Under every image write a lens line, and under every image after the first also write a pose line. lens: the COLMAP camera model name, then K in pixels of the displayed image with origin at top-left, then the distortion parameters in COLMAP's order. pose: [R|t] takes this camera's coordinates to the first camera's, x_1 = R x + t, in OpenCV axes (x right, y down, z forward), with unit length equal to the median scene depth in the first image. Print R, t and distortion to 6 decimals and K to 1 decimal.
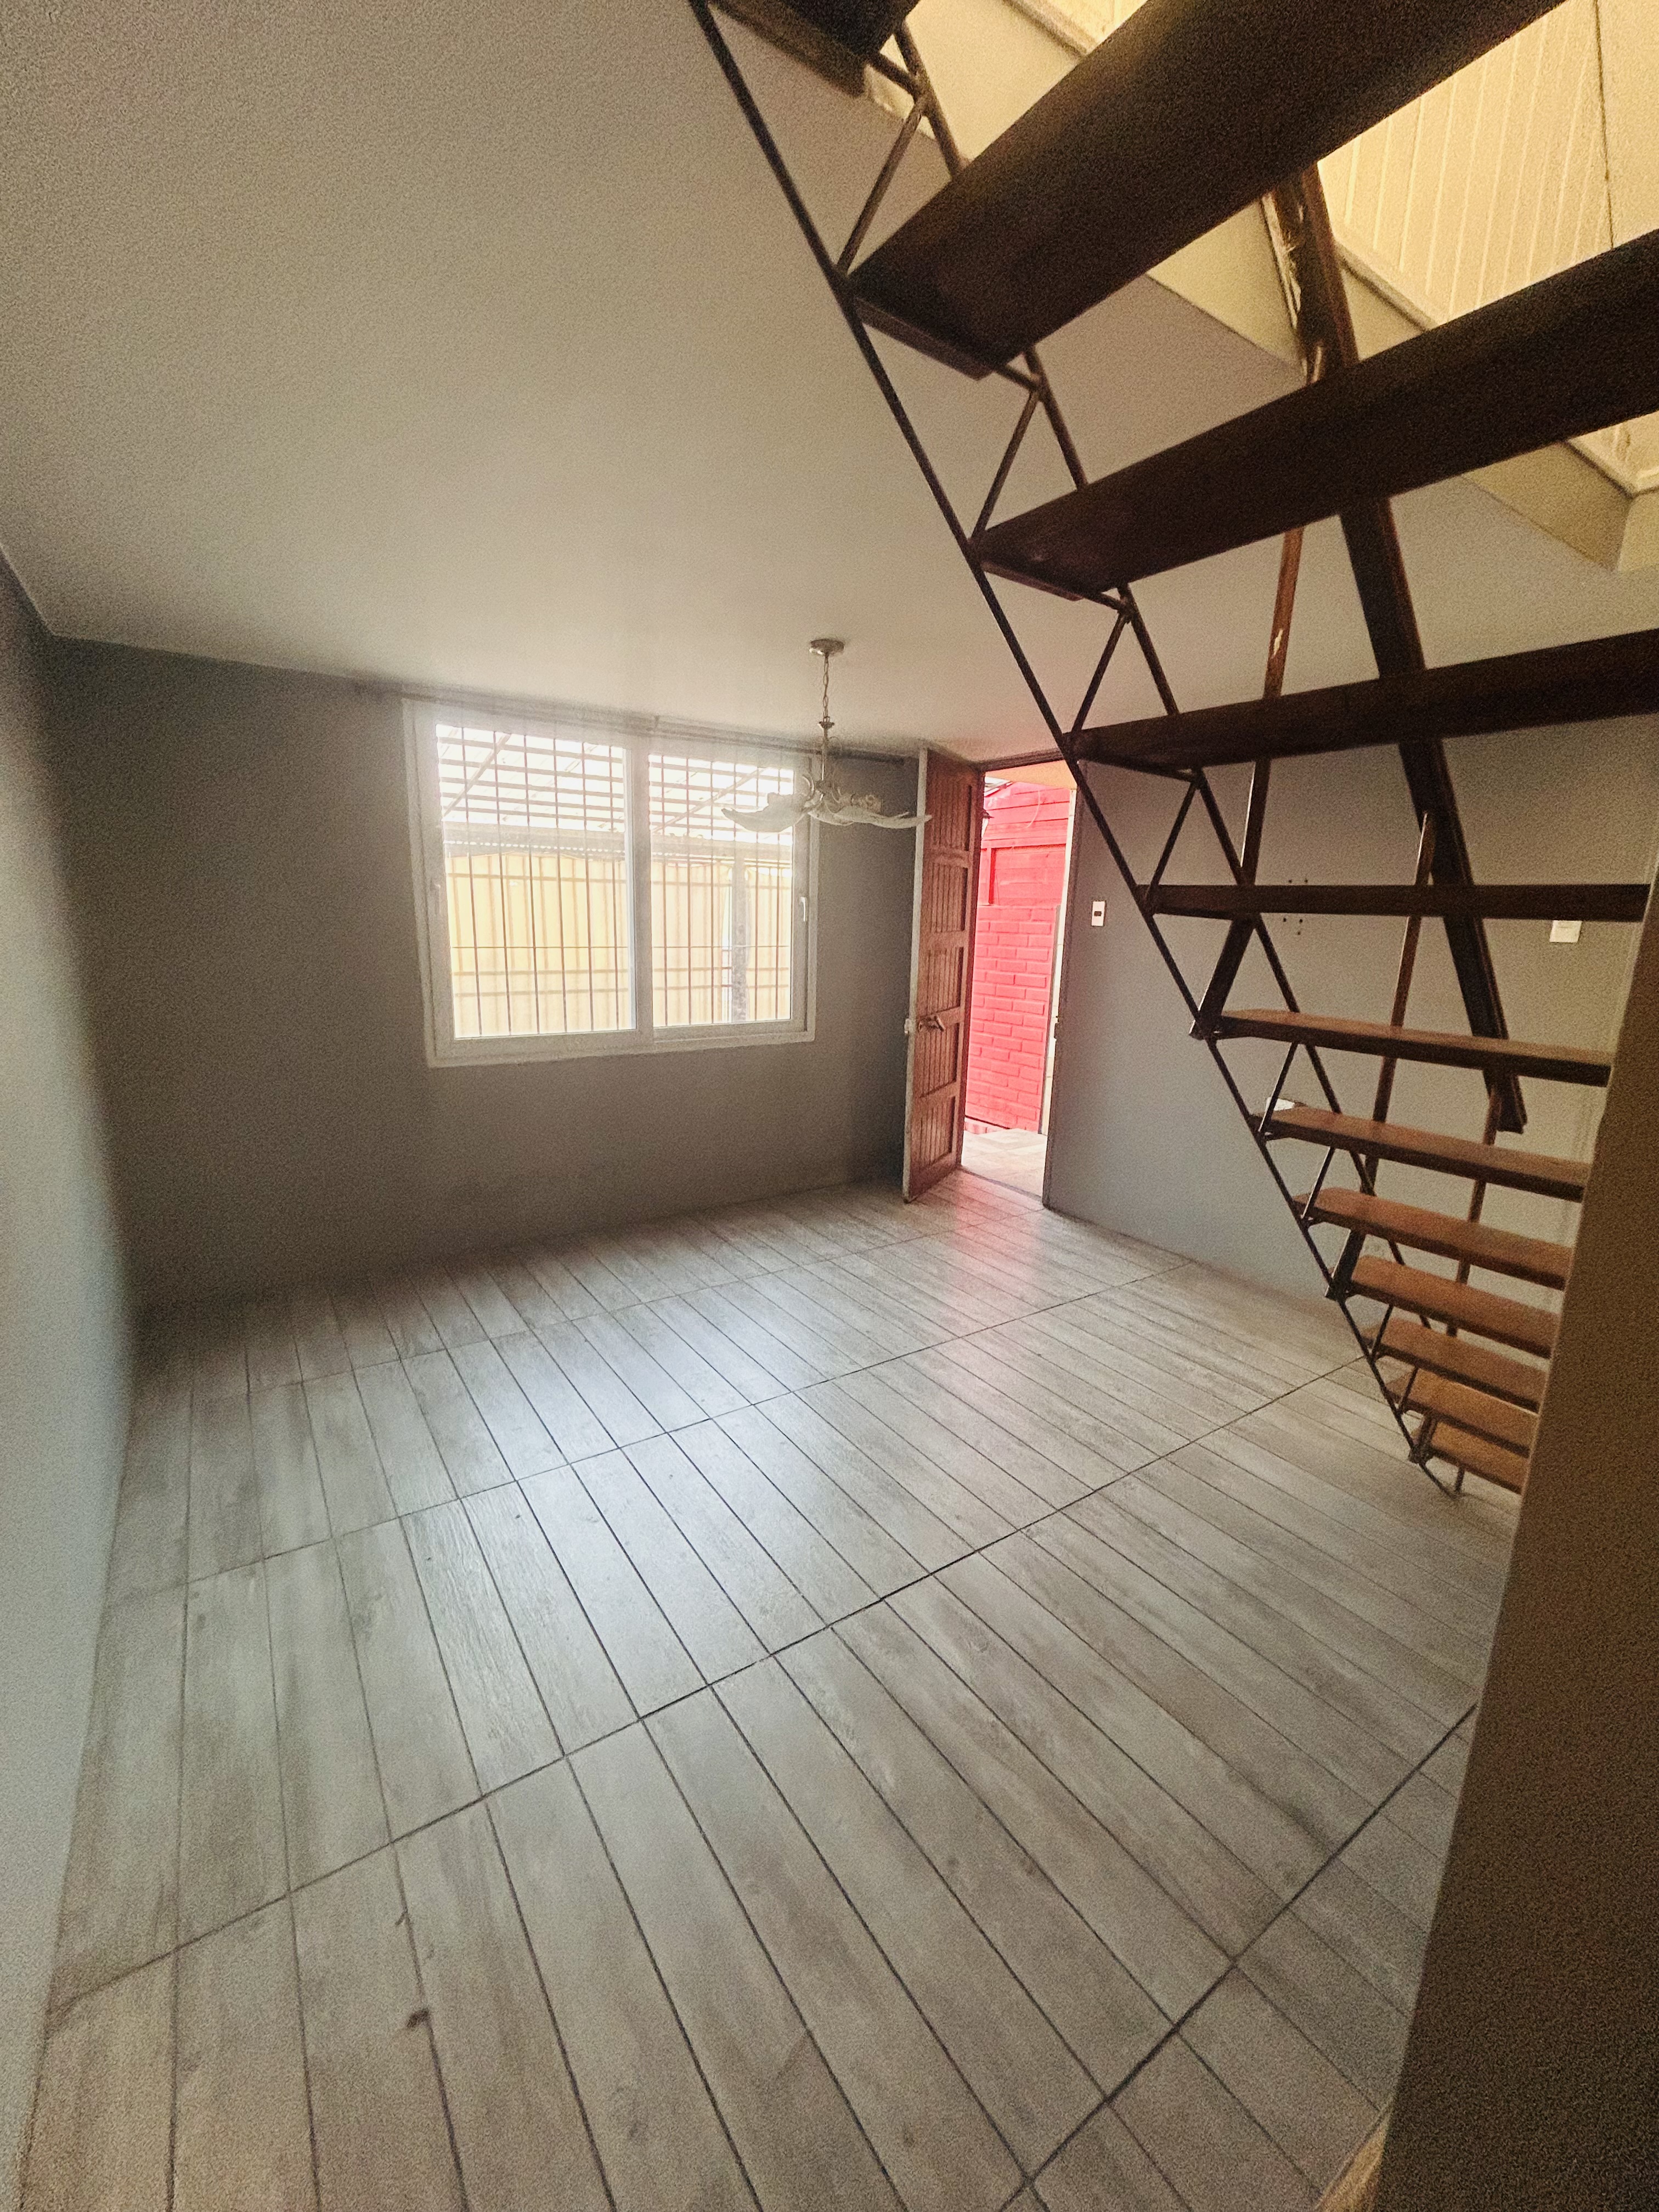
lens RADIAL K [[904.8, 0, 829.5], [0, 904.8, 1106.0], [0, 0, 1]] dist [0.000500, 0.000529]
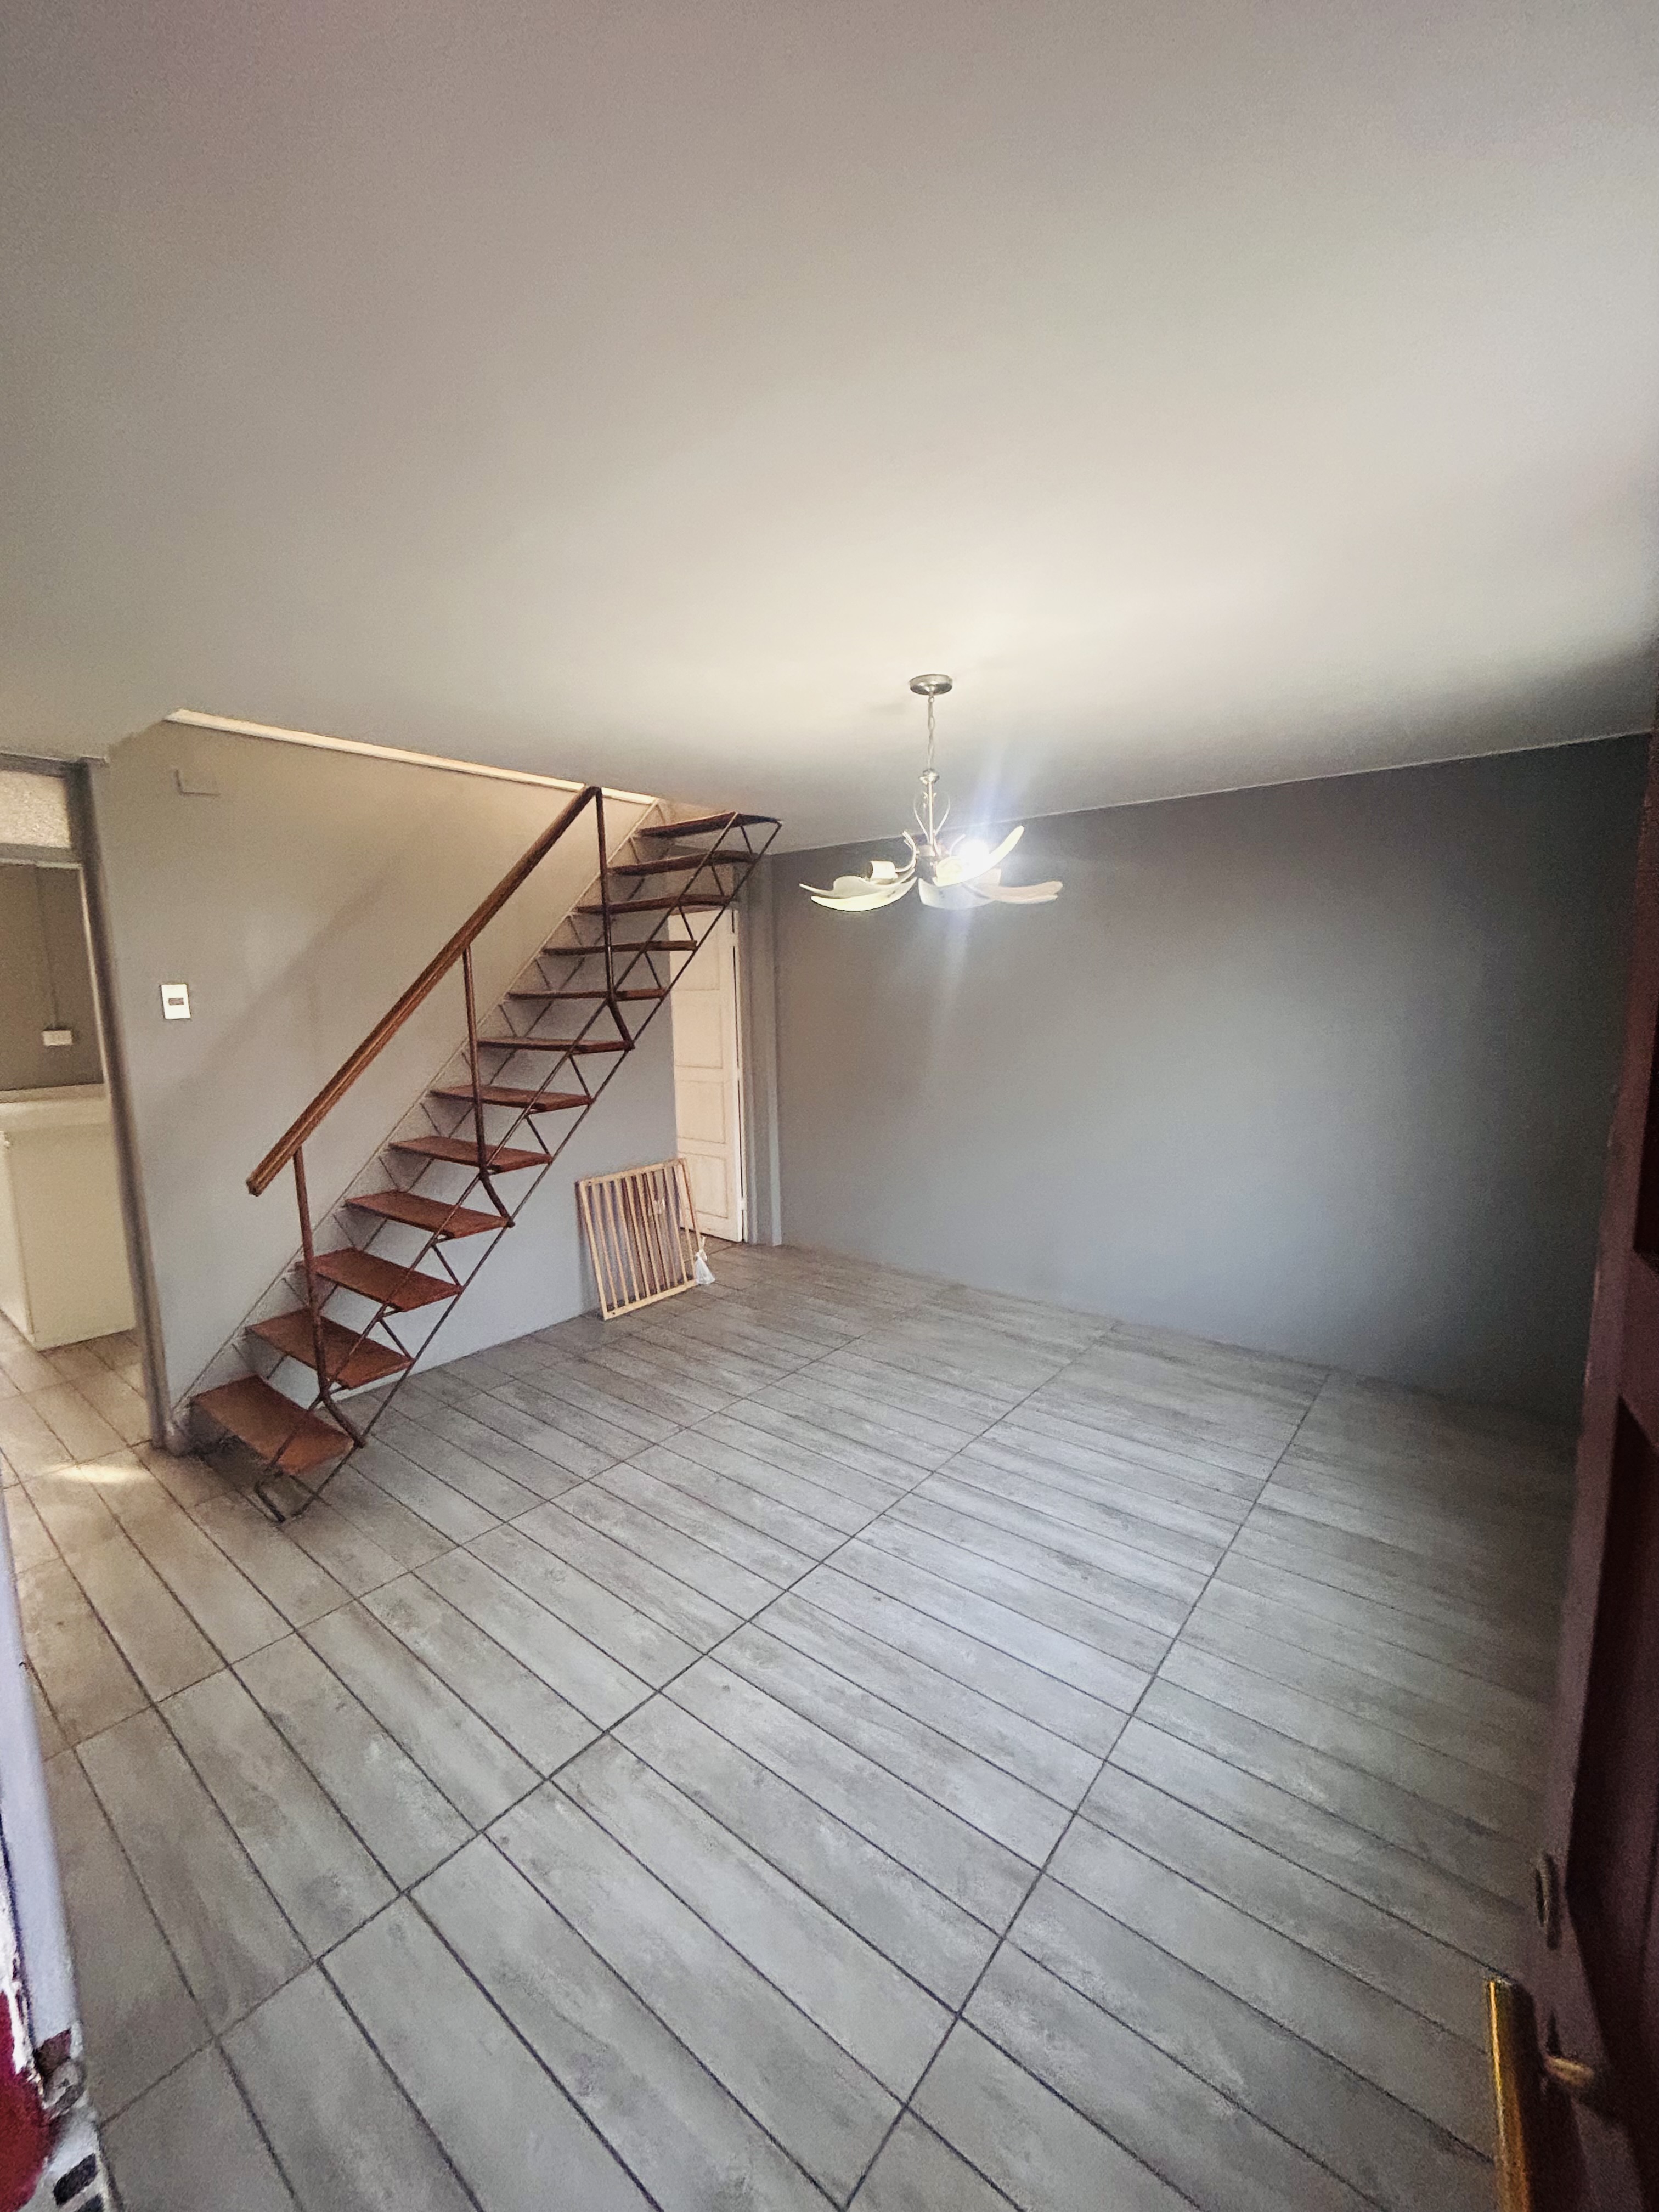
lens RADIAL K [[904.8, 0, 829.5], [0, 904.8, 1106.0], [0, 0, 1]] dist [0.000500, 0.000529]
pose [[-0.956202, 0.030097, -0.291157, 0.245130], [-0.070060, 0.942254, 0.327490, -0.305028], [0.284200, 0.333545, -0.898876, 1.350184]]
